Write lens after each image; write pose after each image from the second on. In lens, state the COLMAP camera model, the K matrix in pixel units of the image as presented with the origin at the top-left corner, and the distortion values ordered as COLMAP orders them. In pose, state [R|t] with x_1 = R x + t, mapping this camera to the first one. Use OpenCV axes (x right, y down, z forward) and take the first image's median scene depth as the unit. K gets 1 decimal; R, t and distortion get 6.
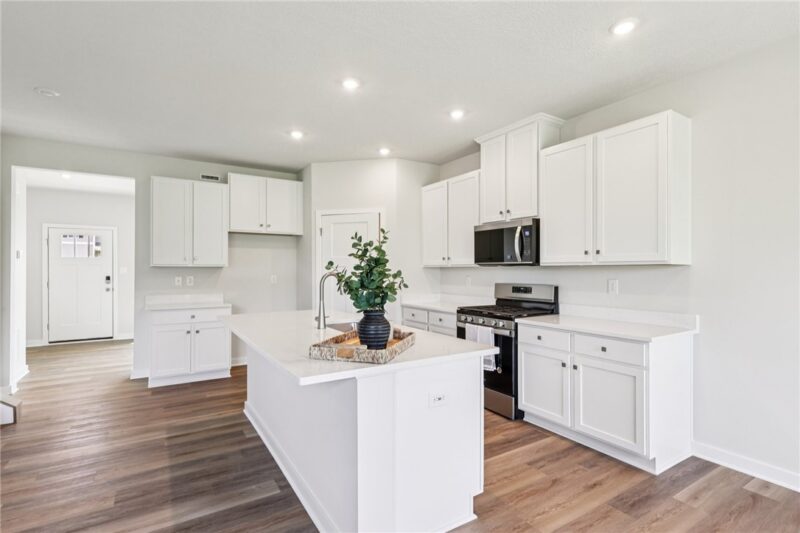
lens RADIAL K [[383.2, 0, 394.6], [0, 383.2, 270.6], [0, 0, 1]] dist [0.000933, -0.000080]
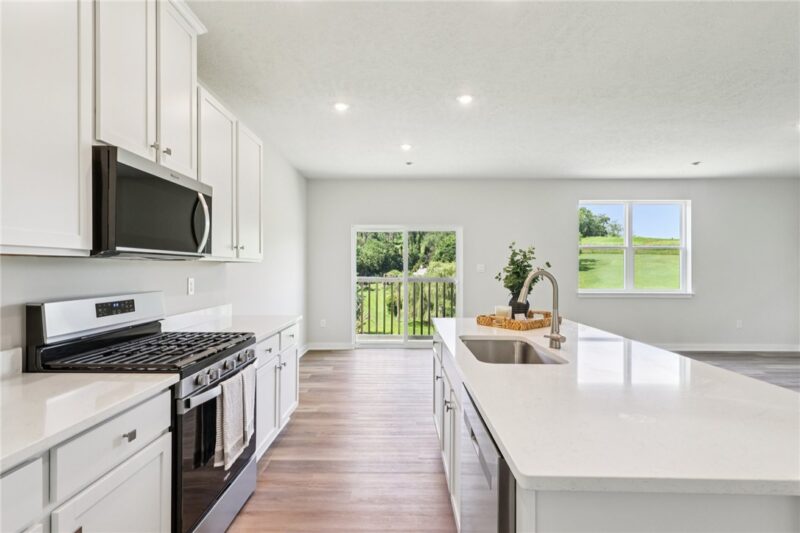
lens RADIAL K [[388.4, 0, 400.0], [0, 388.4, 266.5], [0, 0, 1]] dist [-0.000622, -0.000467]
pose [[-0.850422, -0.000086, 0.526101, -0.263363], [-0.000587, 1.000000, -0.000786, -0.001689], [-0.526101, -0.000977, -0.850421, 1.402044]]
